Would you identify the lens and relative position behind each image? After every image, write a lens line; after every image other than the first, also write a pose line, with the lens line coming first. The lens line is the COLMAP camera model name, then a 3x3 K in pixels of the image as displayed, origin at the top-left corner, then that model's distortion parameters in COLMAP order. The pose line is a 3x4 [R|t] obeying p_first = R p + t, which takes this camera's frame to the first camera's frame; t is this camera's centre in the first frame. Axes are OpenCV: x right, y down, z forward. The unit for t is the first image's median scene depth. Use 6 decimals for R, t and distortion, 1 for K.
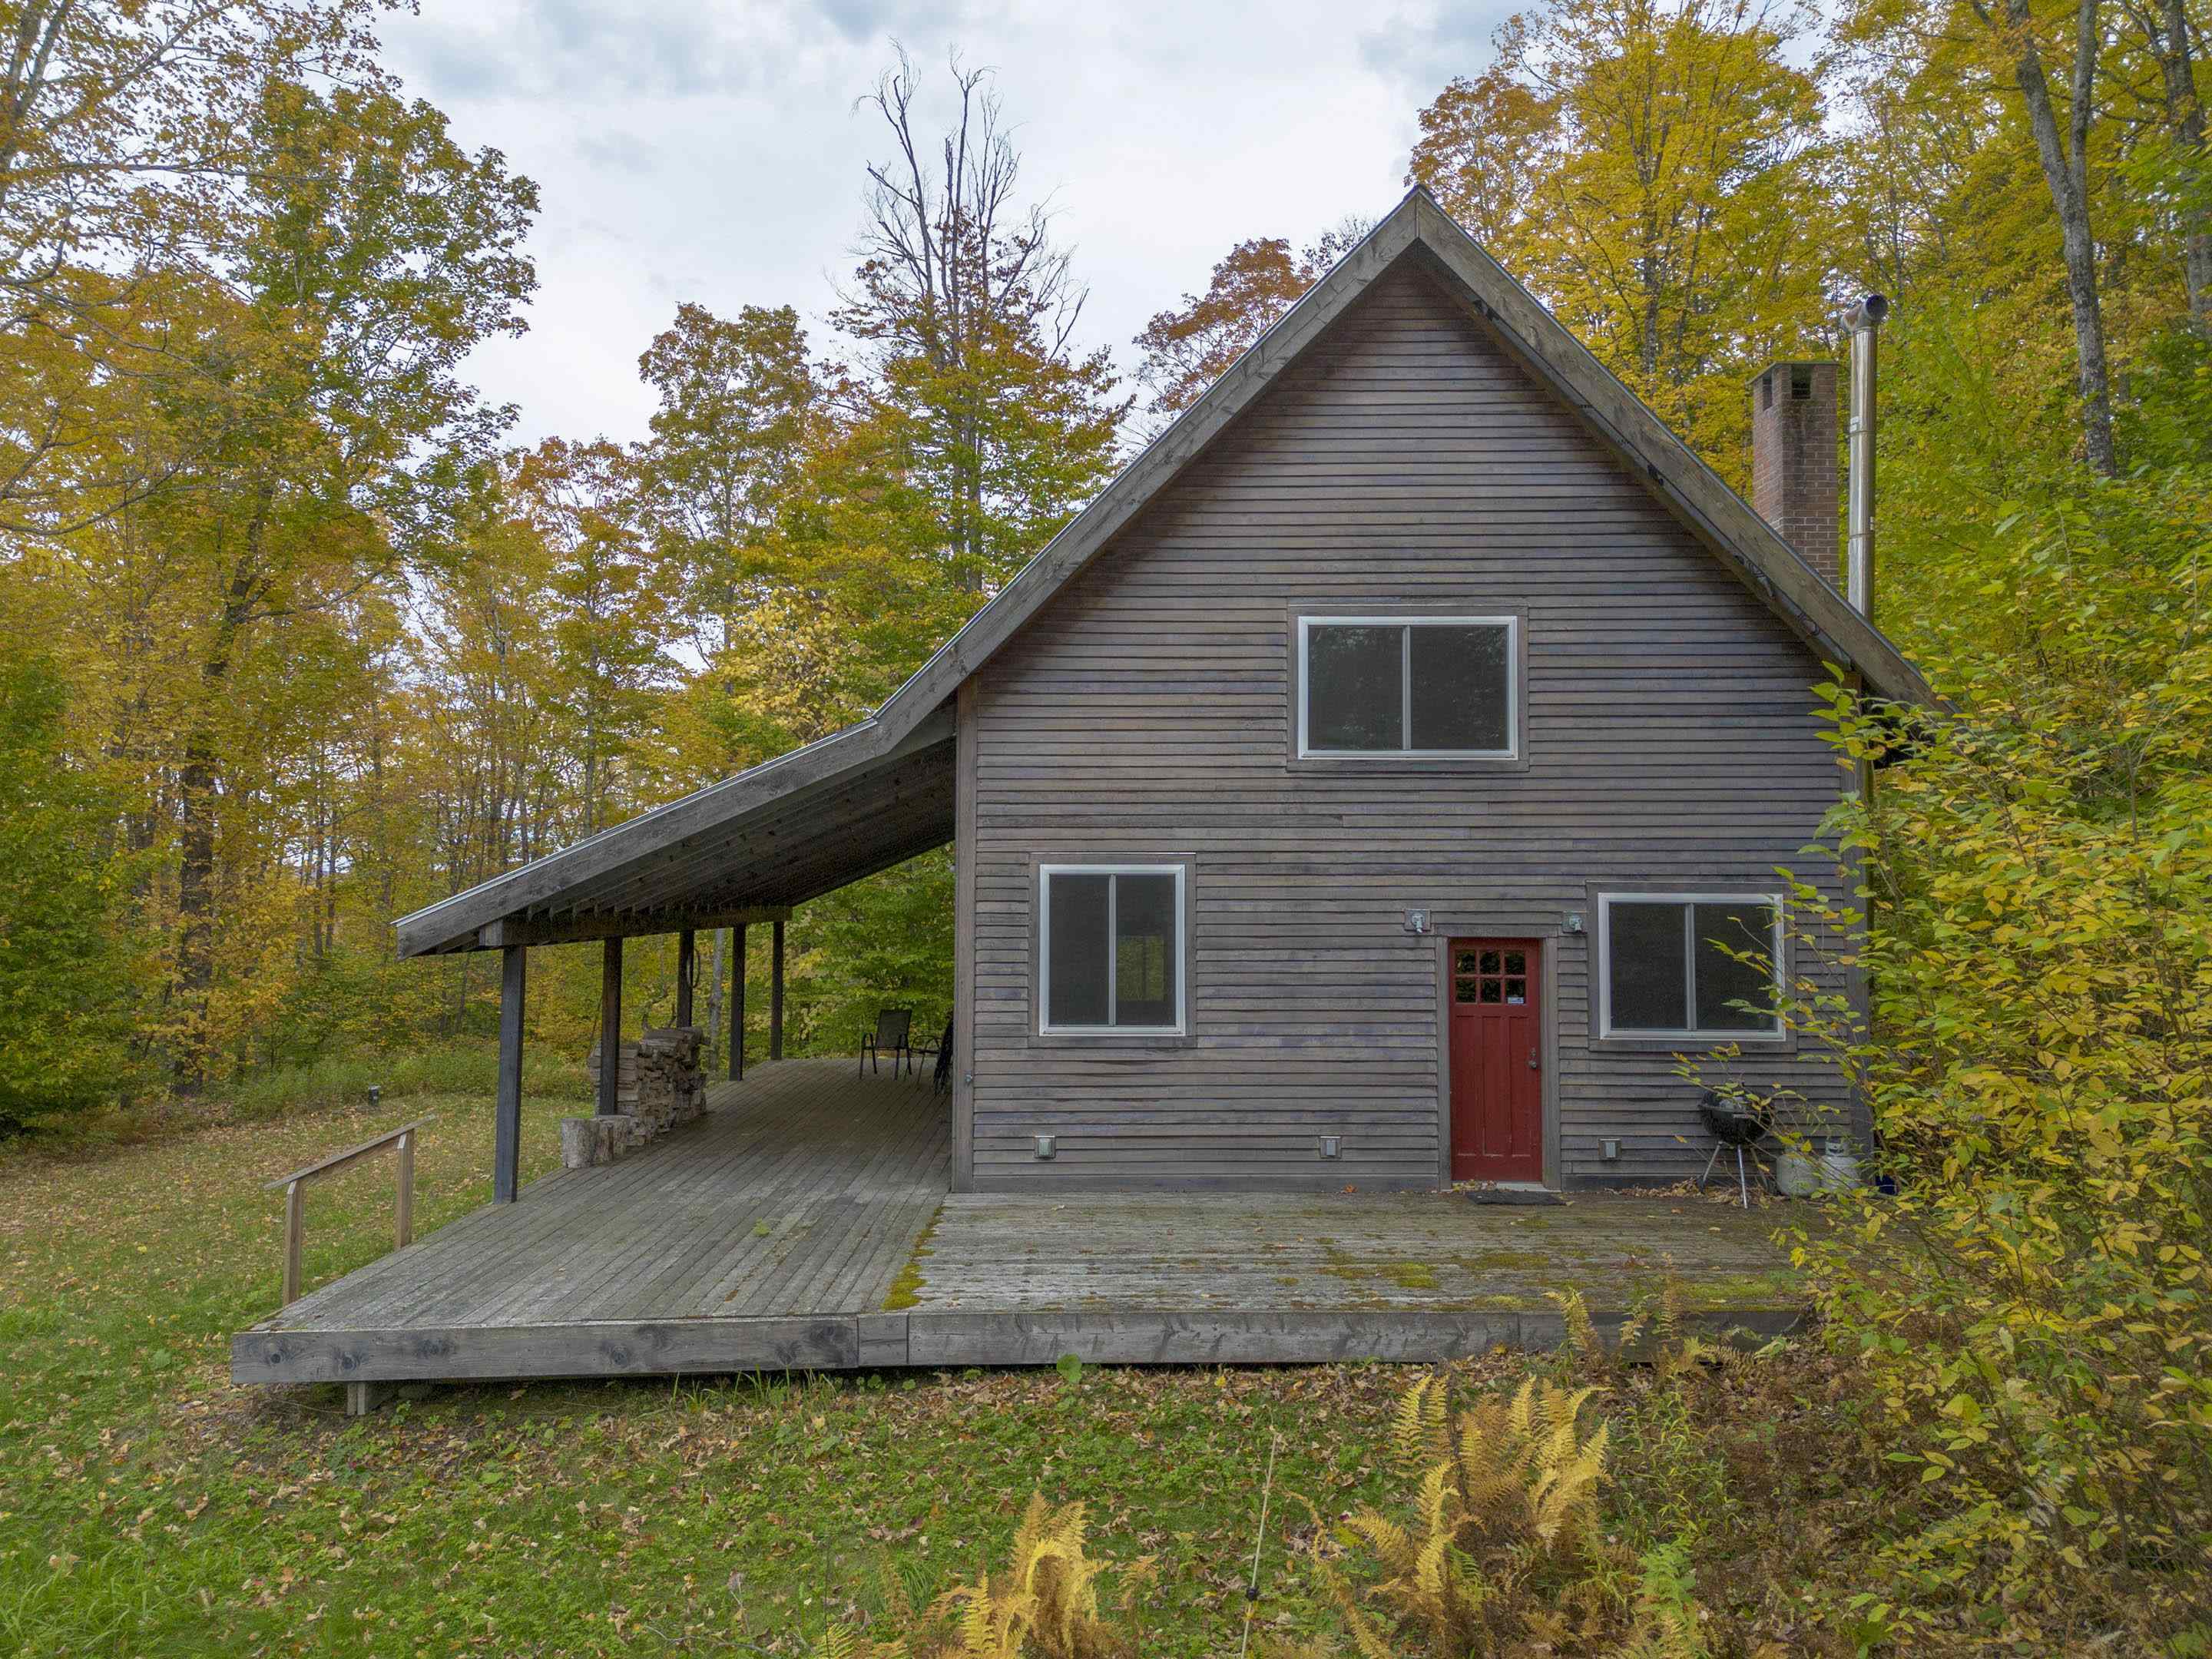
lens RADIAL K [[1551.7, 0, 1103.3], [0, 1551.7, 811.5], [0, 0, 1]] dist [0.071716, -0.057433]
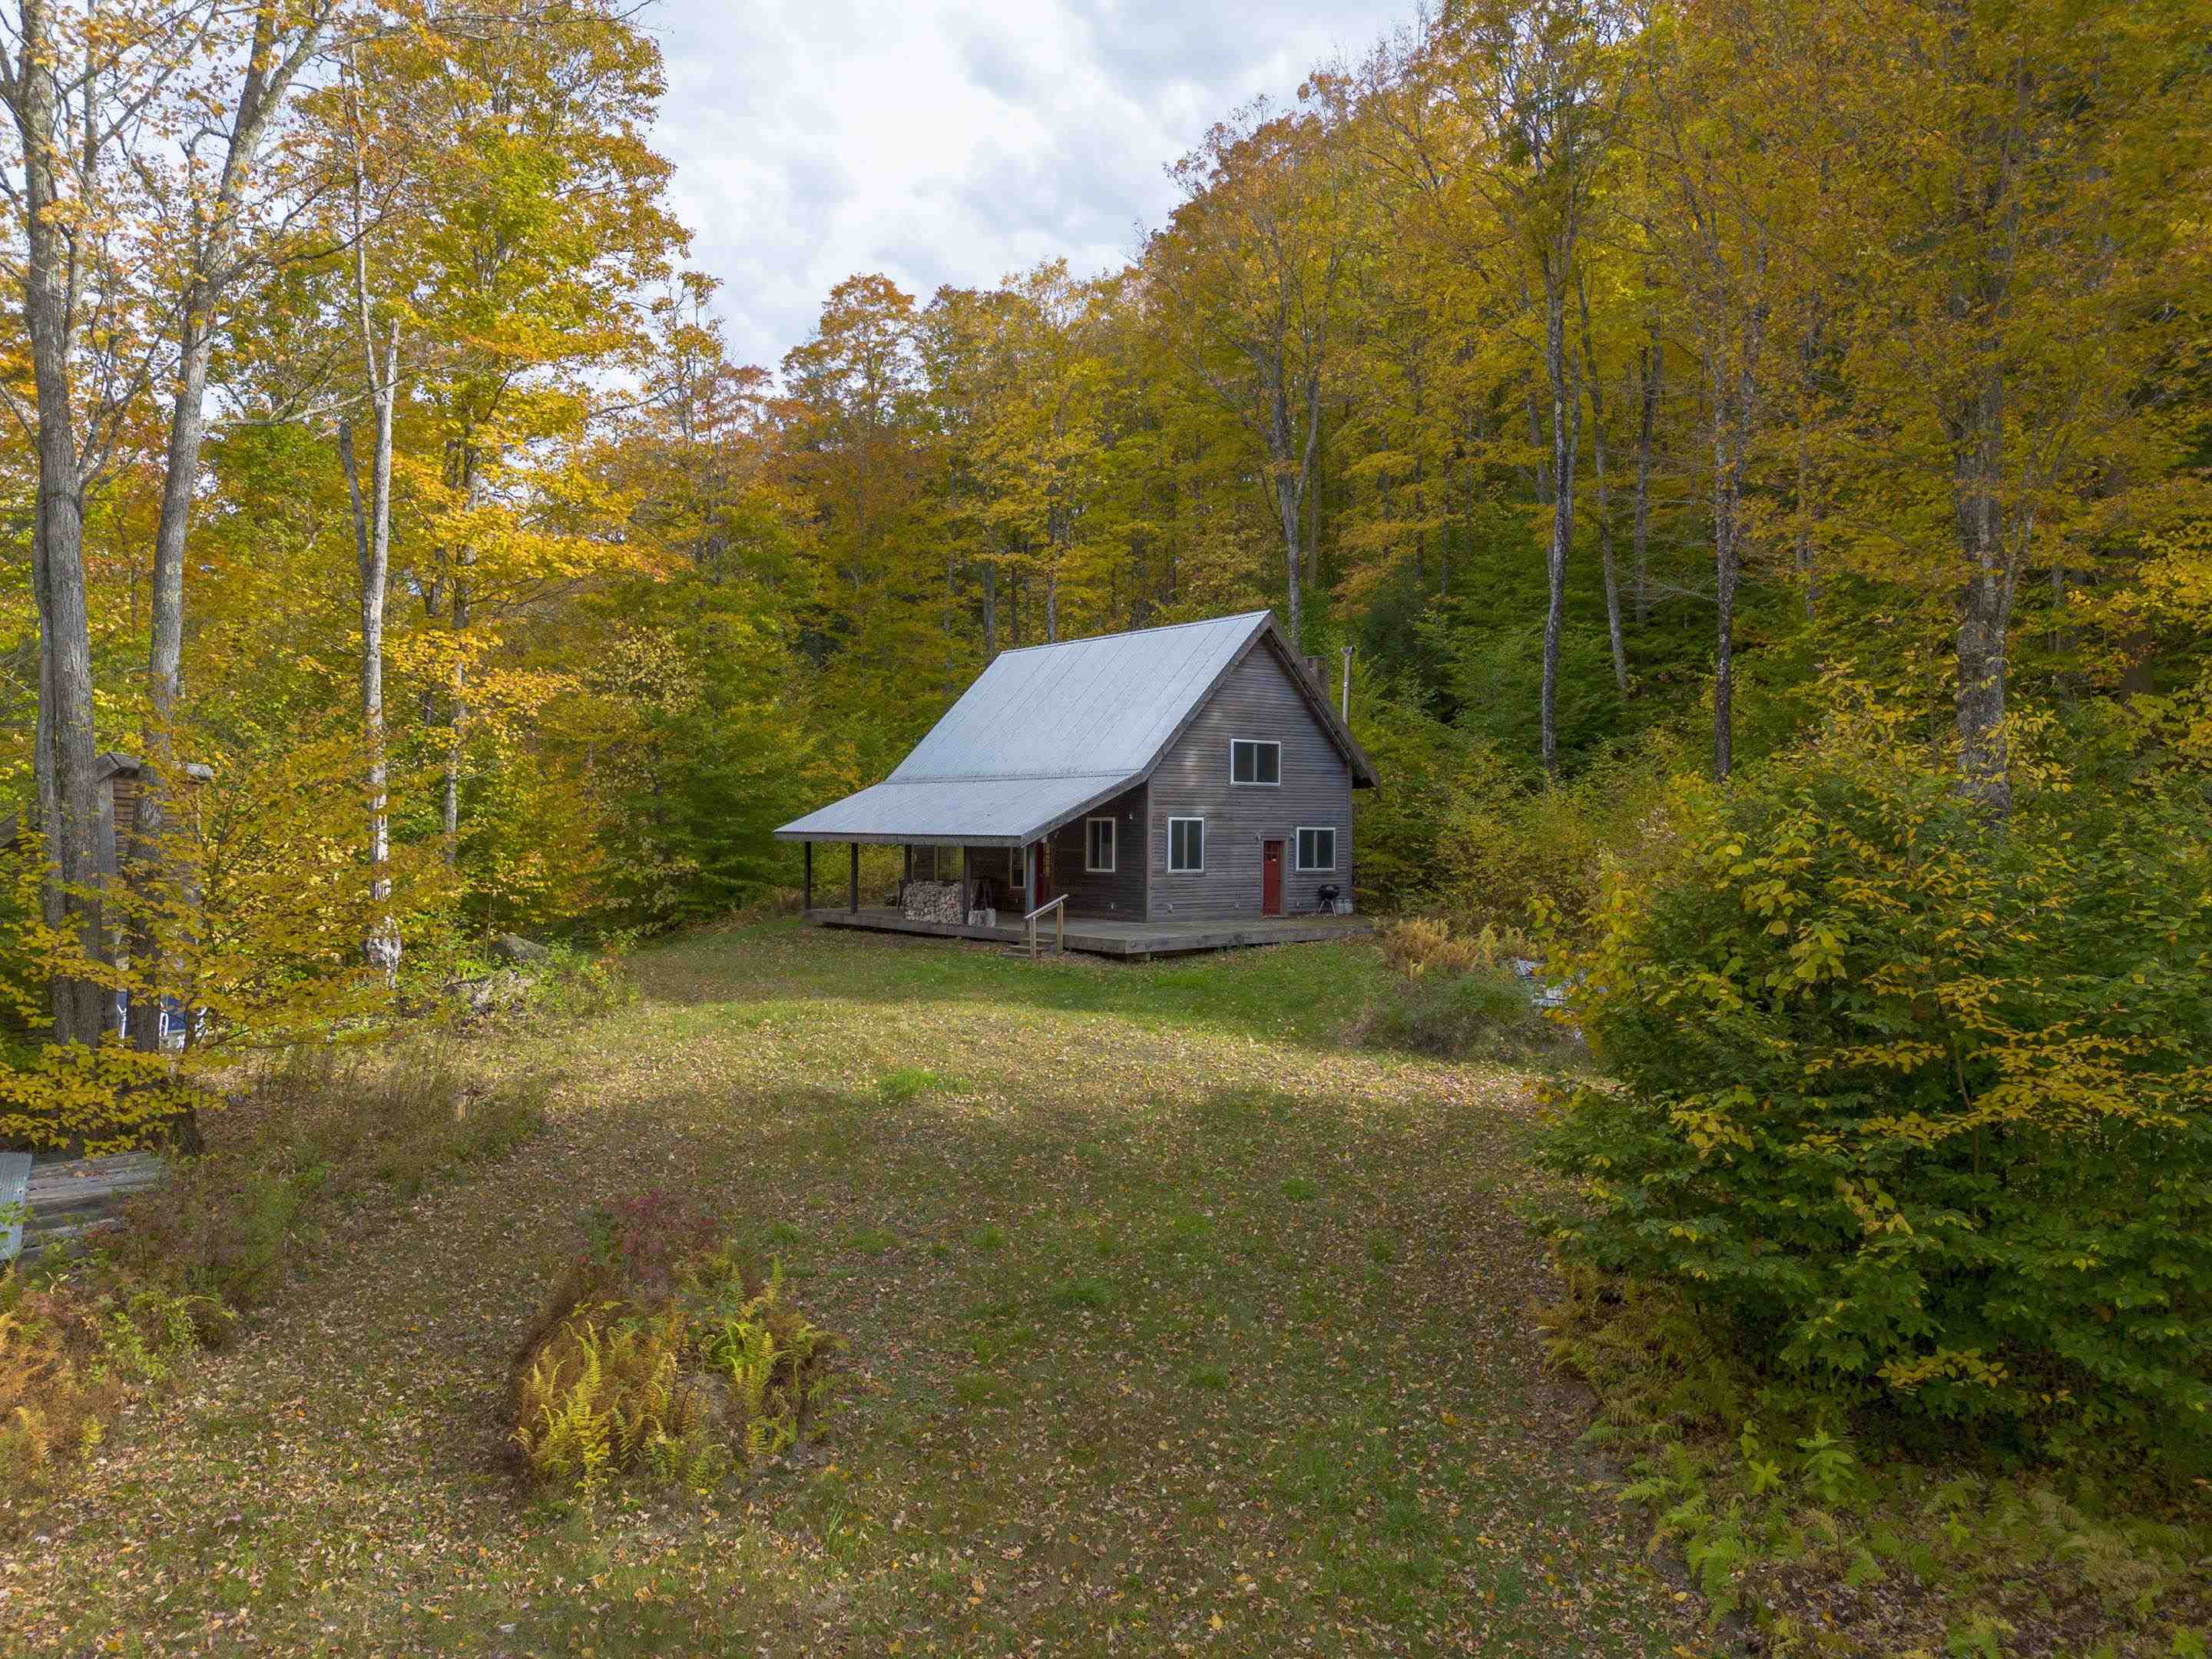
lens RADIAL K [[1551.7, 0, 1108.9], [0, 1551.7, 814.9], [0, 0, 1]] dist [0.071716, -0.057433]
pose [[0.787279, 0.009173, 0.616528, -2.013068], [-0.038733, 0.998650, 0.034602, -0.070970], [-0.615379, -0.051122, 0.786572, -1.326410]]
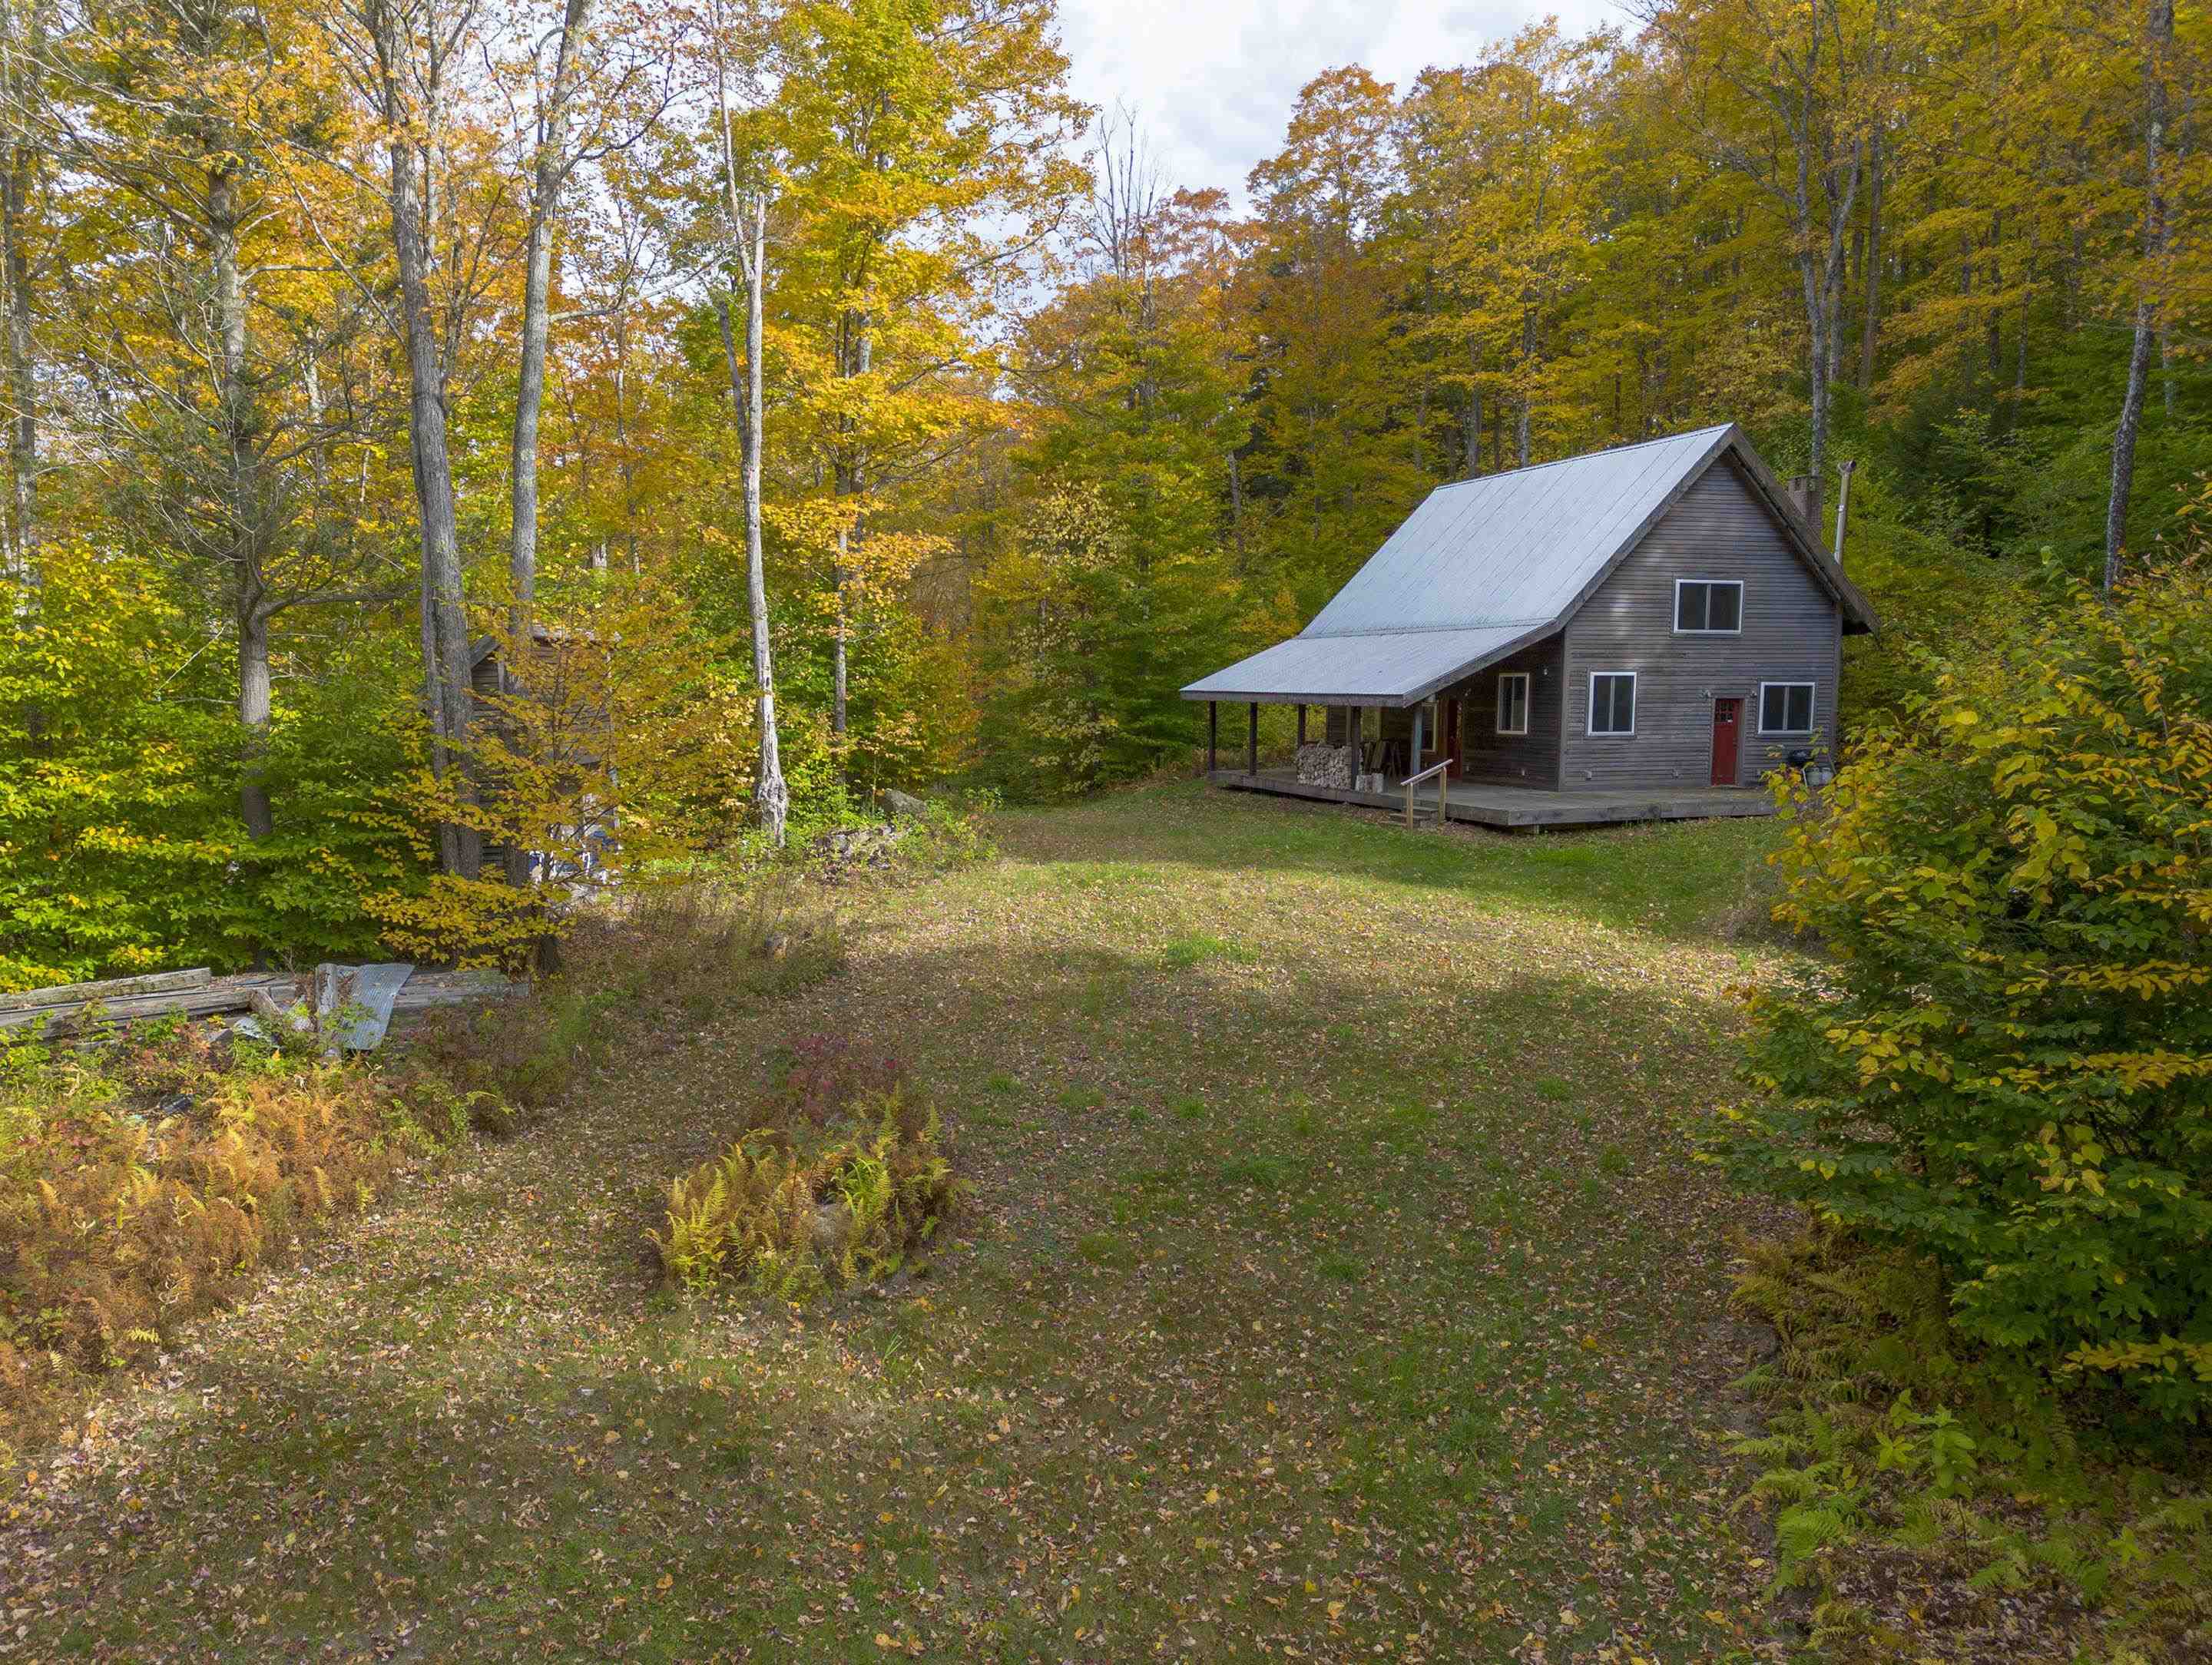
lens RADIAL K [[1632.6, 0, 1058.8], [0, 1632.6, 853.5], [0, 0, 1]] dist [0.071953, -0.056016]
pose [[0.953972, -0.030098, 0.298381, -1.784074], [-0.017826, 0.987501, 0.156604, -0.085740], [-0.299364, -0.154715, 0.941512, -1.463410]]
